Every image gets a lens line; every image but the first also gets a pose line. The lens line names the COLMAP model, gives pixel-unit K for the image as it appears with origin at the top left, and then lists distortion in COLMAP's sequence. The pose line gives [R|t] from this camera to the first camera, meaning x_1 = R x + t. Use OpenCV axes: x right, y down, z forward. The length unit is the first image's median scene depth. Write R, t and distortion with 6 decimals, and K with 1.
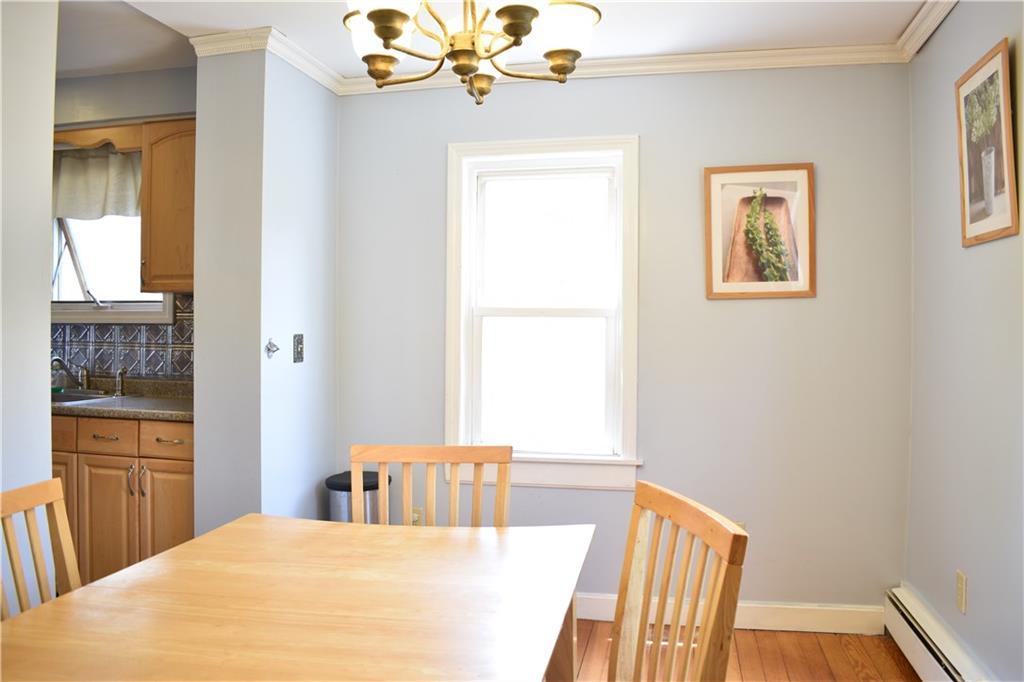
lens RADIAL K [[792.9, 0, 519.4], [0, 792.9, 344.1], [0, 0, 1]] dist [-0.092486, 0.008413]
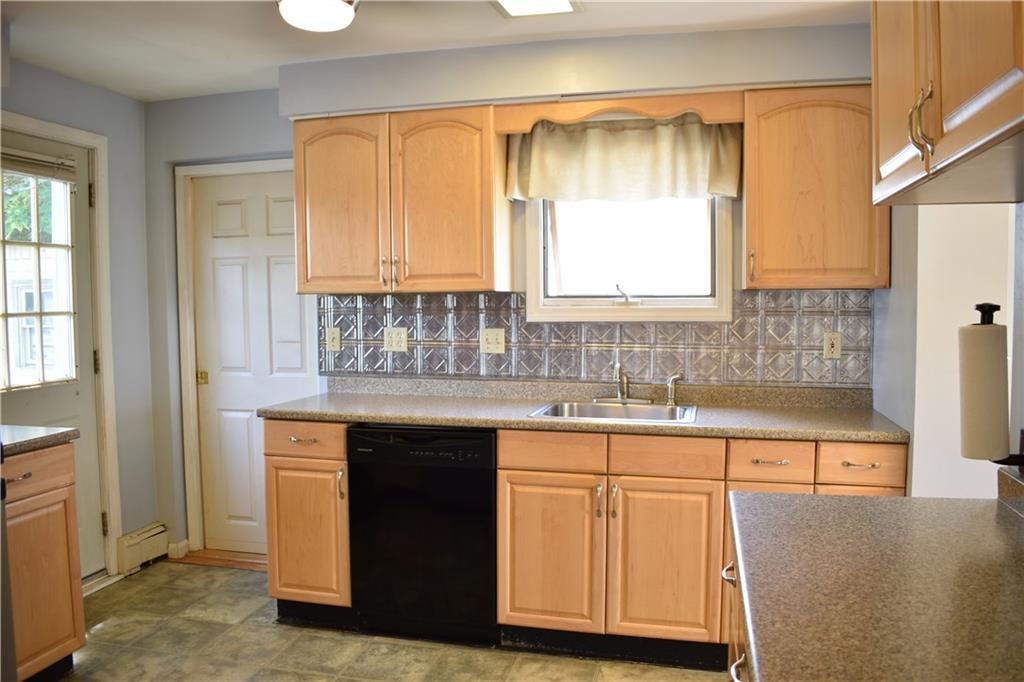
lens RADIAL K [[792.9, 0, 519.4], [0, 792.9, 344.1], [0, 0, 1]] dist [-0.092486, 0.008413]
pose [[0.999496, -0.013761, -0.028597, -0.655747], [0.014997, 0.998942, 0.043479, -0.043156], [0.027969, -0.043886, 0.998645, 0.107569]]
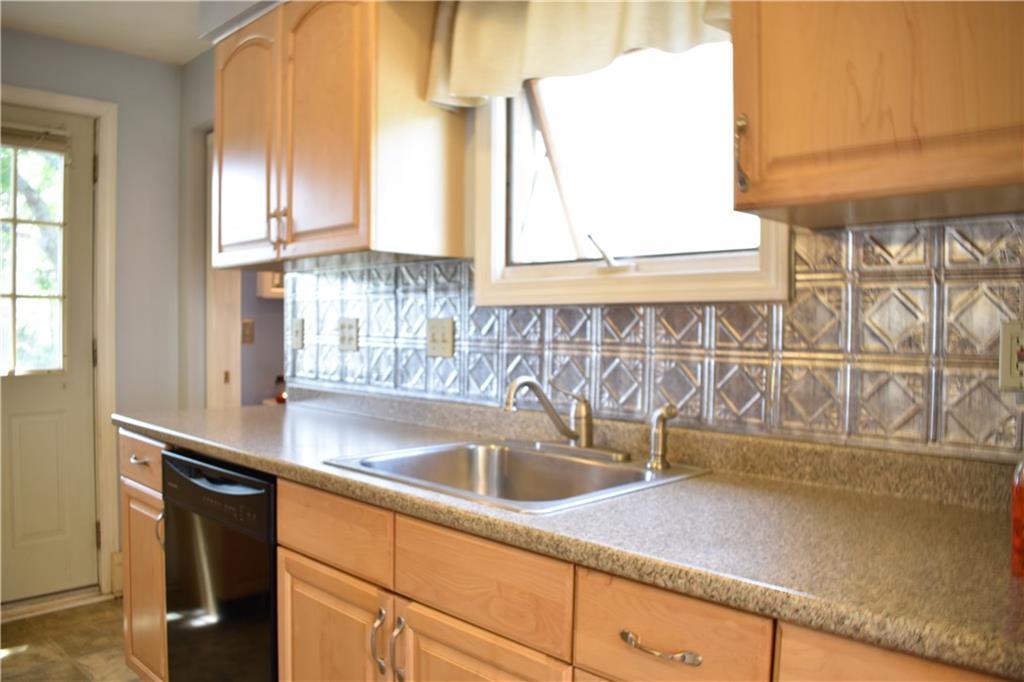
lens RADIAL K [[792.9, 0, 519.4], [0, 792.9, 344.1], [0, 0, 1]] dist [-0.092486, 0.008413]
pose [[0.846305, 0.008589, -0.532629, -0.344891], [-0.006412, 0.999962, 0.005937, -0.004834], [0.532660, -0.001609, 0.846328, 0.579995]]
